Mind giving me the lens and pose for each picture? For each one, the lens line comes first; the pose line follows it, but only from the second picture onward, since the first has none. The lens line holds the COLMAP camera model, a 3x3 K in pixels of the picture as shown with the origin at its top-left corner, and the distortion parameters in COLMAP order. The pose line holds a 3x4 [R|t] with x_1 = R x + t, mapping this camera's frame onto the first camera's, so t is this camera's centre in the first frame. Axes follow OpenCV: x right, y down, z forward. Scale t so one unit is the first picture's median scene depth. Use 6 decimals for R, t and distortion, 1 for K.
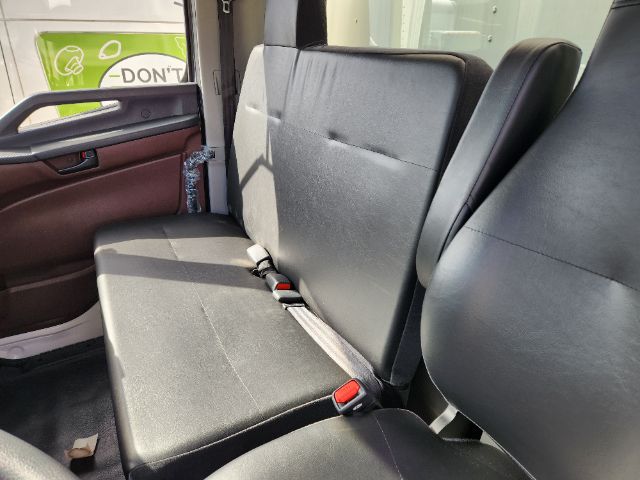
lens RADIAL K [[430.9, 0, 314.8], [0, 430.9, 258.9], [0, 0, 1]] dist [0.001815, -0.006327]
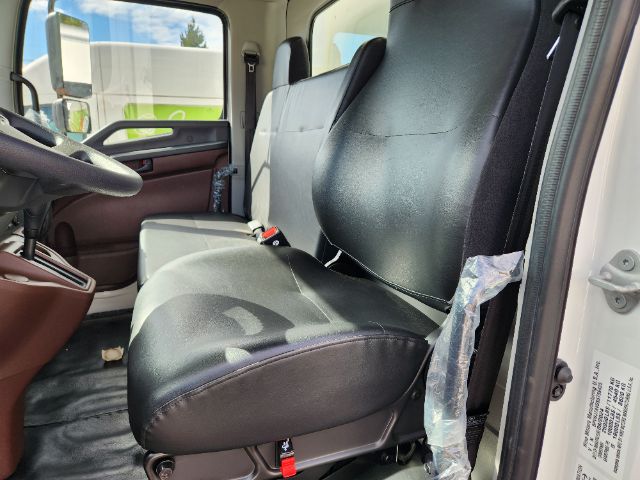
lens RADIAL K [[430.9, 0, 320.8], [0, 430.9, 254.7], [0, 0, 1]] dist [0.001815, -0.006327]
pose [[0.994651, 0.033866, -0.097581, 0.175555], [-0.053586, 0.976833, -0.207184, 0.291897], [0.088304, 0.211304, 0.973423, -0.241752]]
